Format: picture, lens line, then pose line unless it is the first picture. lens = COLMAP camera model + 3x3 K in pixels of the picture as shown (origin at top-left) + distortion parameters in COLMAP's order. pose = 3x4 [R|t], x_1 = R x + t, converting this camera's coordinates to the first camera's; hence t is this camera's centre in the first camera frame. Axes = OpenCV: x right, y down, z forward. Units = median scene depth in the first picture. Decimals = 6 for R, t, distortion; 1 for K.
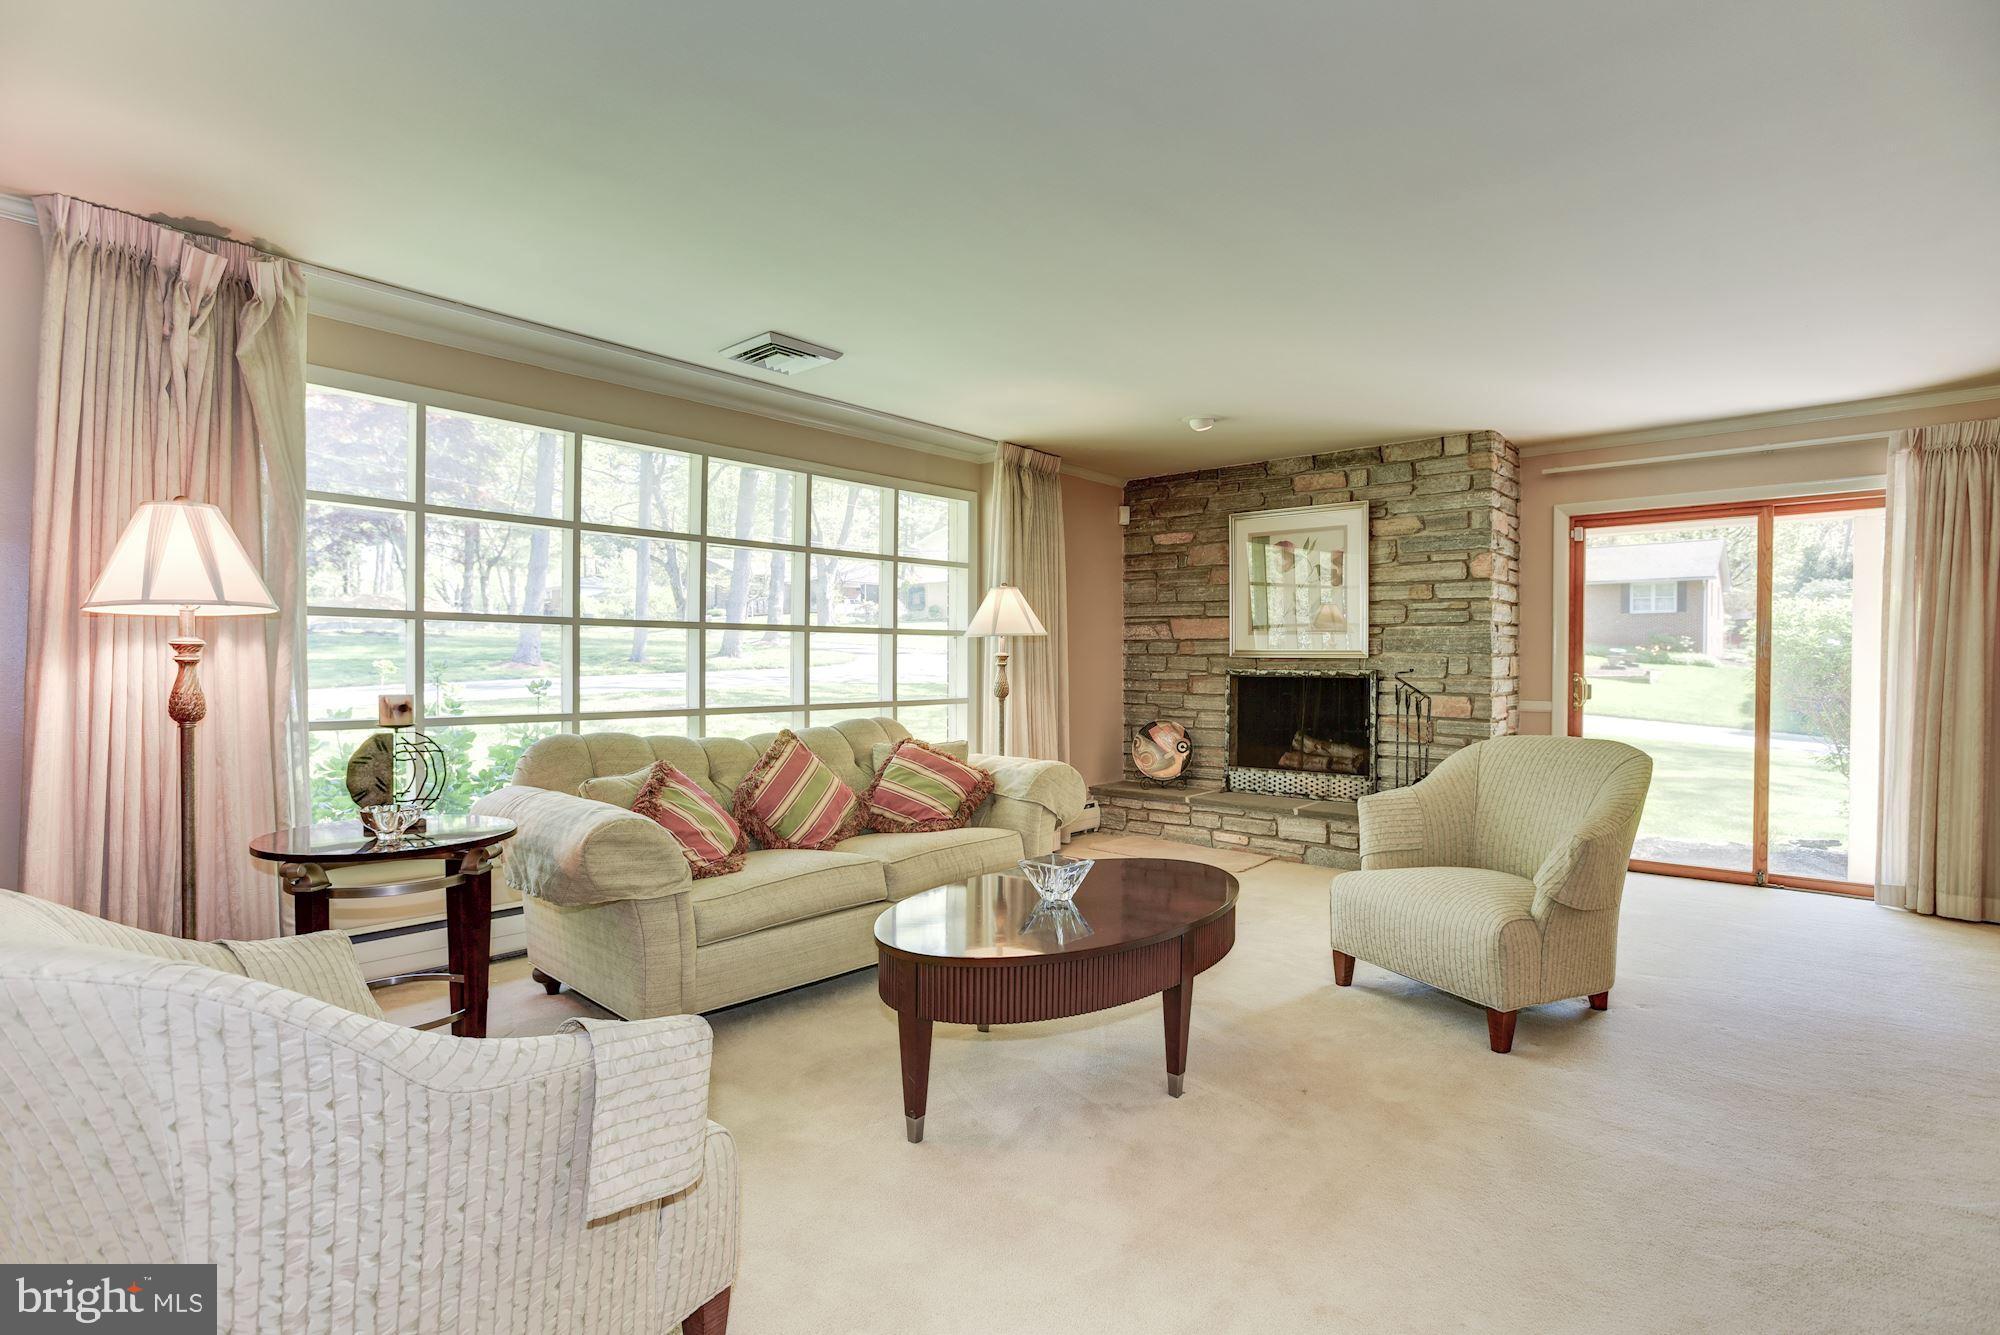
lens RADIAL K [[955.2, 0, 1009.4], [0, 955.2, 668.4], [0, 0, 1]] dist [-0.040908, 0.012961]
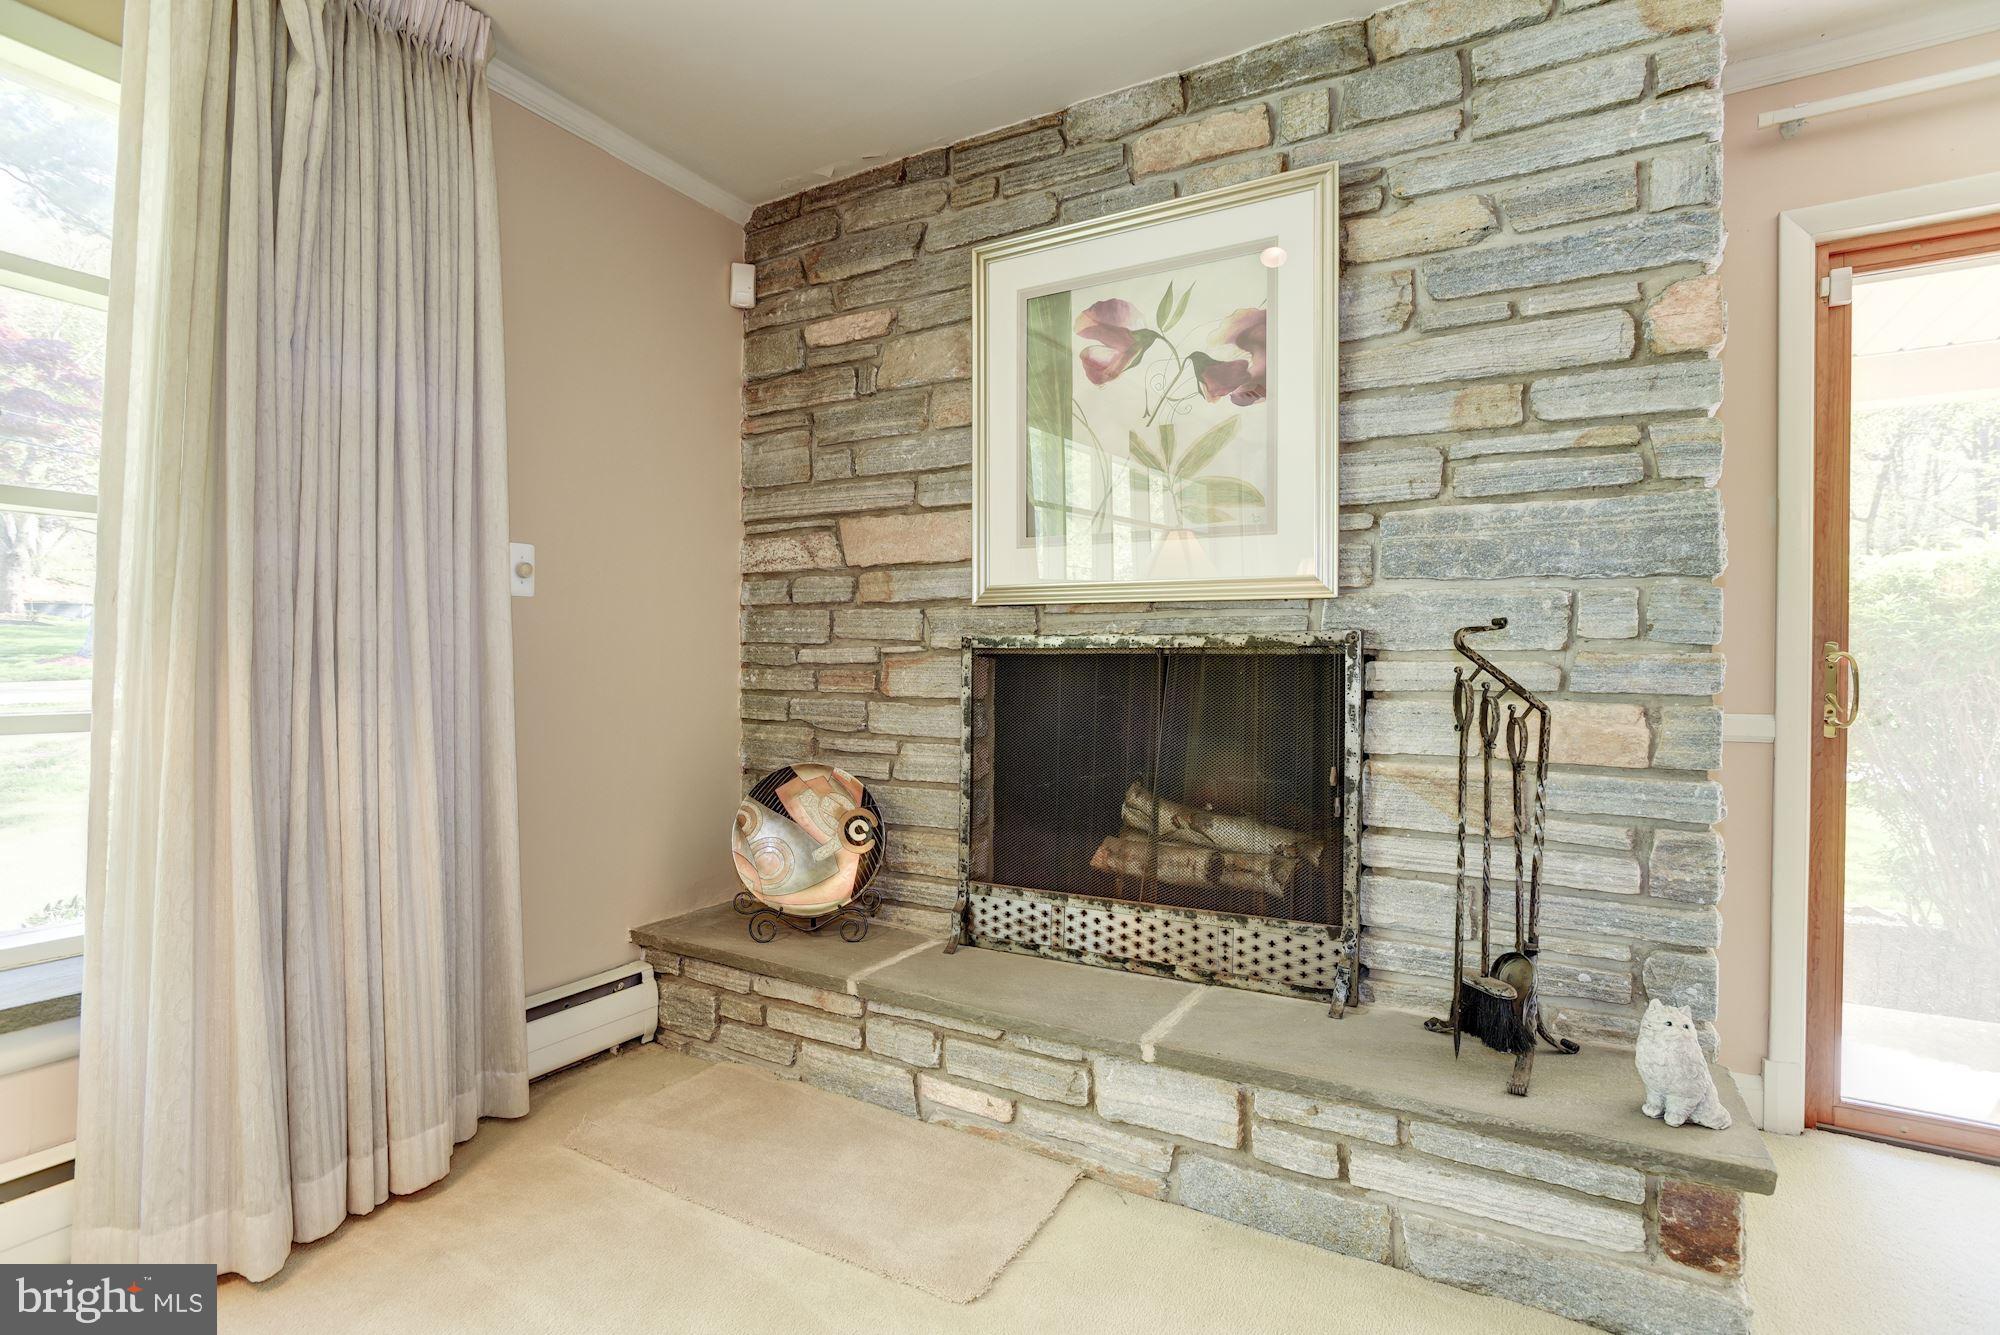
lens RADIAL K [[955.2, 0, 989.7], [0, 955.2, 671.1], [0, 0, 1]] dist [-0.040908, 0.012961]
pose [[0.982350, 0.001703, 0.187045, 0.172814], [-0.001555, 0.999998, -0.000939, 0.016950], [-0.187046, 0.000631, 0.982351, 0.641646]]
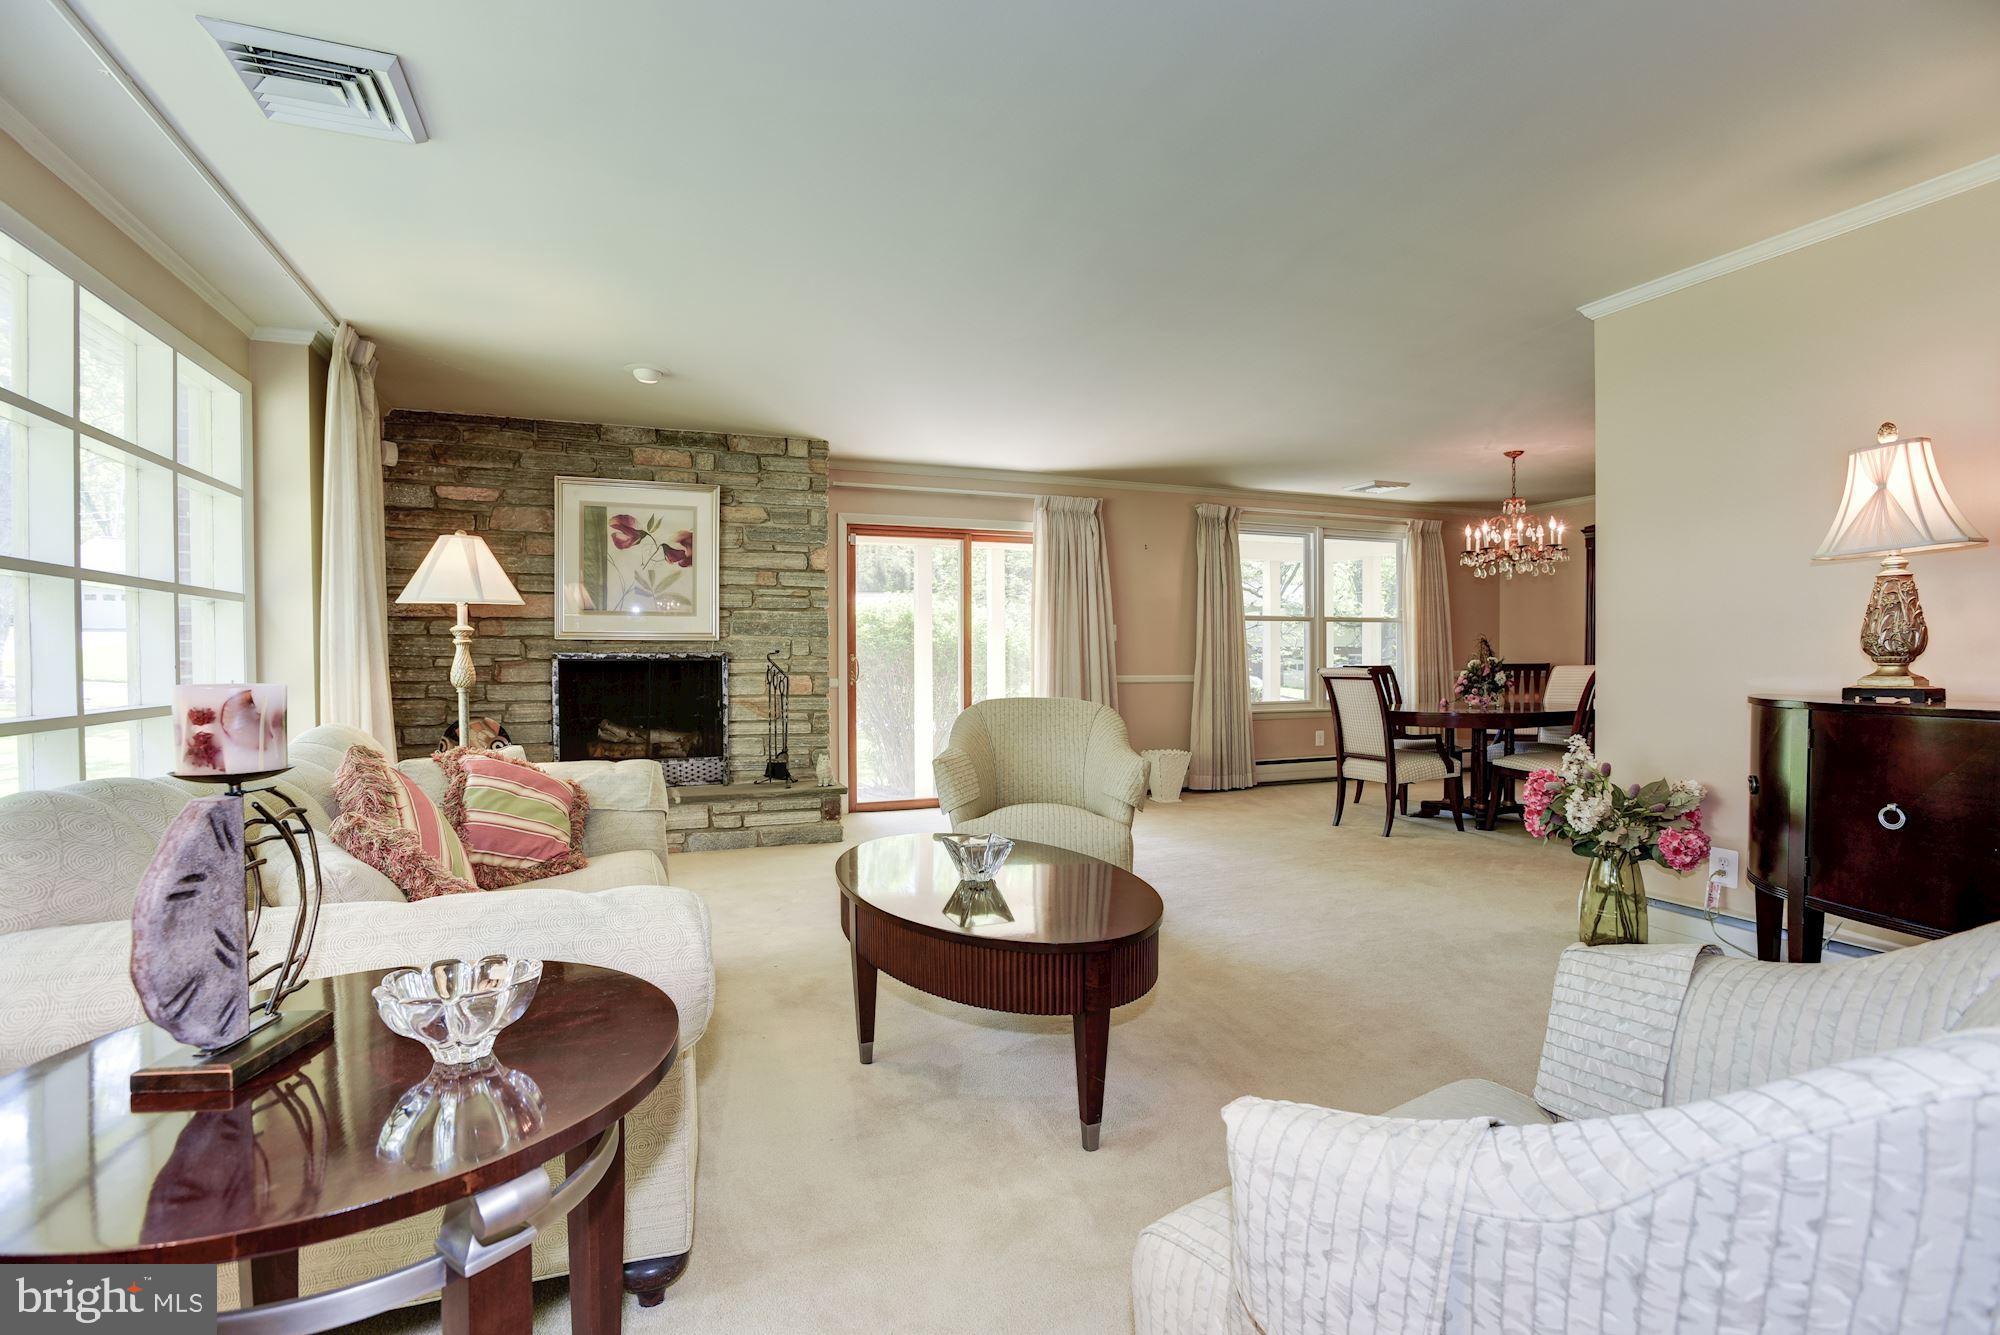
lens RADIAL K [[955.2, 0, 993.9], [0, 955.2, 662.3], [0, 0, 1]] dist [-0.040908, 0.012961]
pose [[0.463099, -0.010871, 0.886240, -0.373033], [0.011705, 0.999913, 0.006149, 0.009281], [-0.886229, 0.007526, 0.463185, 0.255631]]
